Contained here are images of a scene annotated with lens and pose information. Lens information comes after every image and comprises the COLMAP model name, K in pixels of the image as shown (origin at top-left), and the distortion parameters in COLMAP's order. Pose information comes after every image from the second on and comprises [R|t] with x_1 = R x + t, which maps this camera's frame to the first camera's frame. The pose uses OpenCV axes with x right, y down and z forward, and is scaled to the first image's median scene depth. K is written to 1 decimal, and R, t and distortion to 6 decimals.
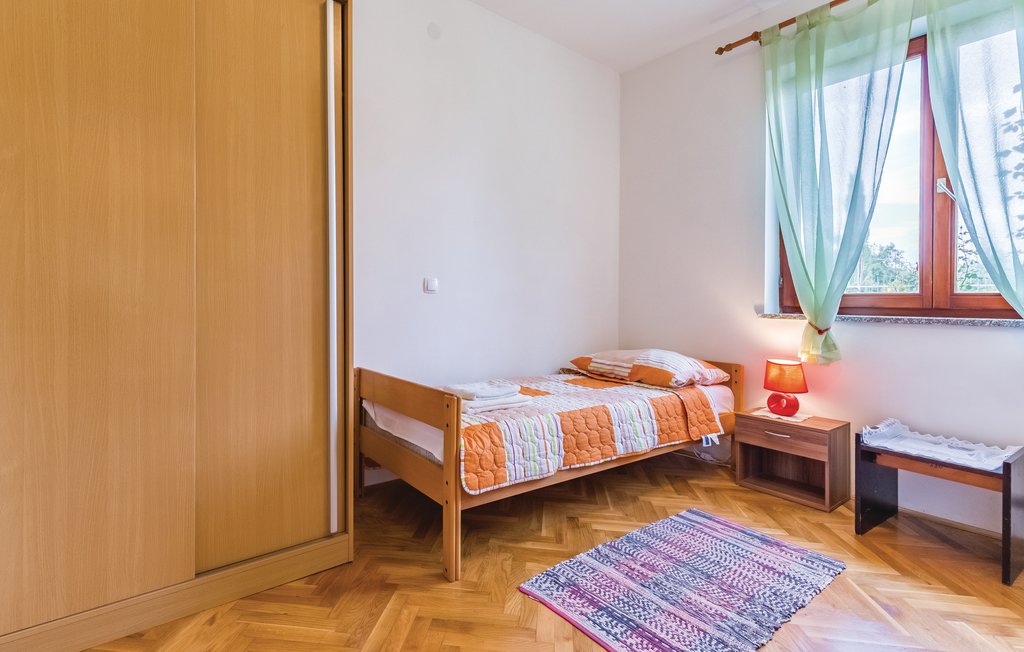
lens RADIAL K [[468.6, 0, 521.8], [0, 468.6, 311.3], [0, 0, 1]] dist [0.000291, 0.000085]
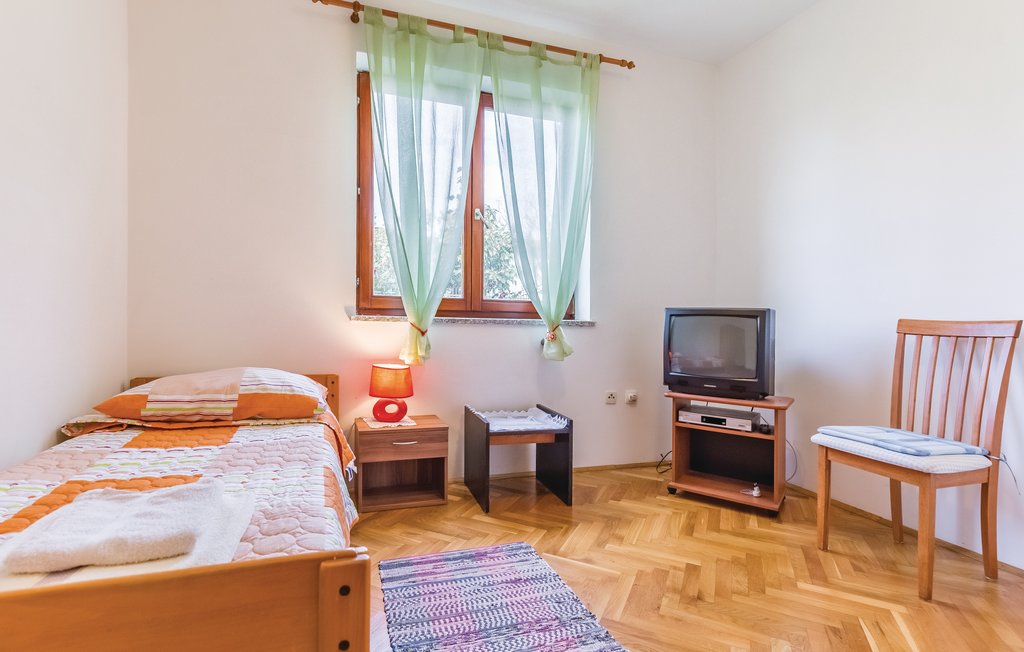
lens RADIAL K [[468.6, 0, 521.8], [0, 468.6, 311.3], [0, 0, 1]] dist [0.000291, 0.000085]
pose [[0.376888, -0.000067, 0.926259, -0.234477], [-0.009752, 0.999944, 0.004041, -0.010889], [-0.926207, -0.010556, 0.376867, 0.398025]]
